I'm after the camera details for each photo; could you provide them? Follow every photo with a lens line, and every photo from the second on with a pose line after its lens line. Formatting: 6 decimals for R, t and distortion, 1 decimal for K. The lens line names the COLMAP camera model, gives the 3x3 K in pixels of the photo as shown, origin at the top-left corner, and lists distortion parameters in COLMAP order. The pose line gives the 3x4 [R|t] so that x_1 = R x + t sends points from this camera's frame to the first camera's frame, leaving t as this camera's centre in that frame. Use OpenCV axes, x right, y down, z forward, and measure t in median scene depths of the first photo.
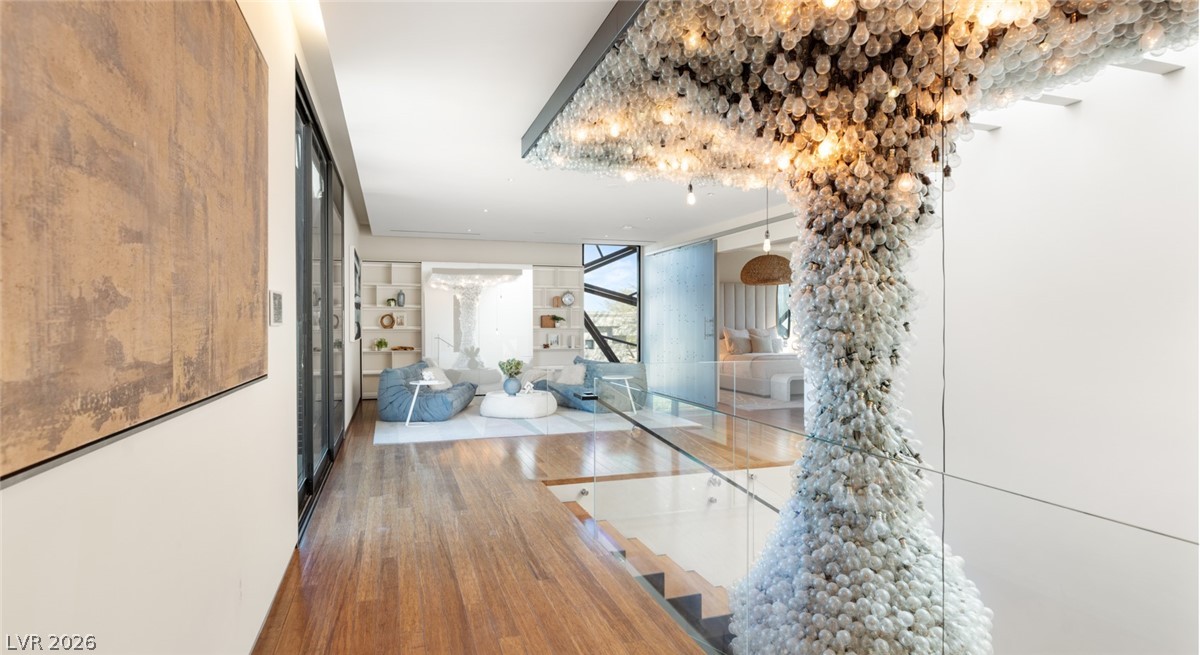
lens RADIAL K [[607.0, 0, 591.5], [0, 607.0, 322.1], [0, 0, 1]] dist [0.001776, 0.000030]
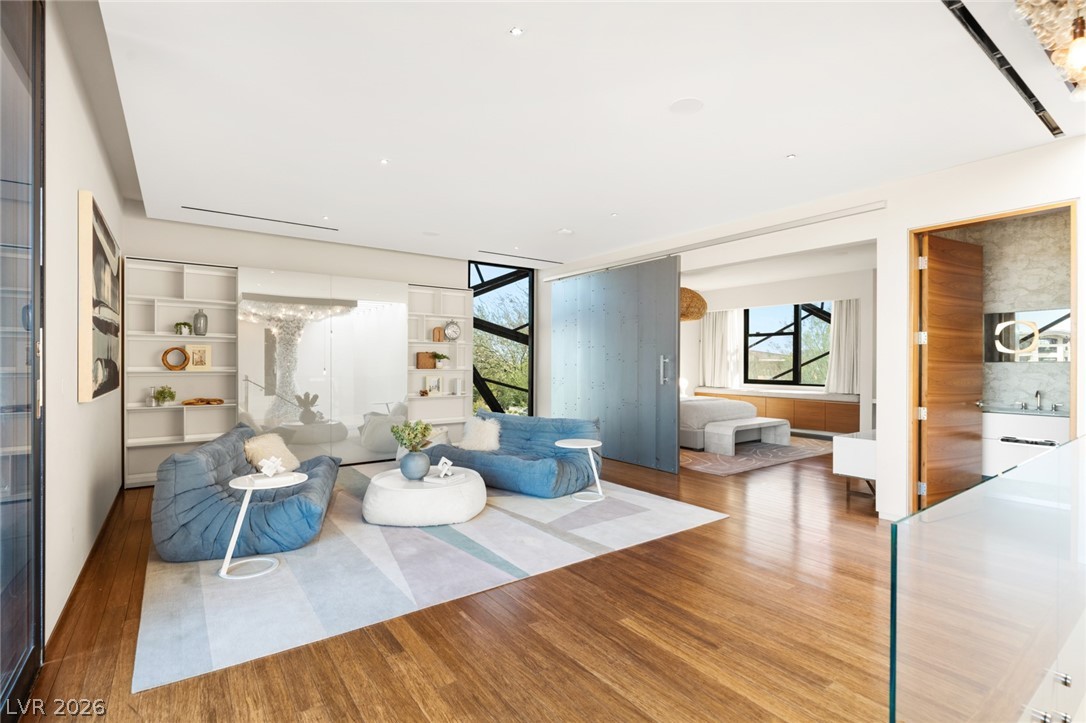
lens RADIAL K [[505.9, 0, 544.3], [0, 505.9, 361.1], [0, 0, 1]] dist [0.000681, 0.000210]
pose [[0.952825, 0.004468, 0.303489, -0.122009], [-0.003688, 0.999988, -0.003140, 0.001404], [-0.303499, 0.001873, 0.952830, 0.358126]]
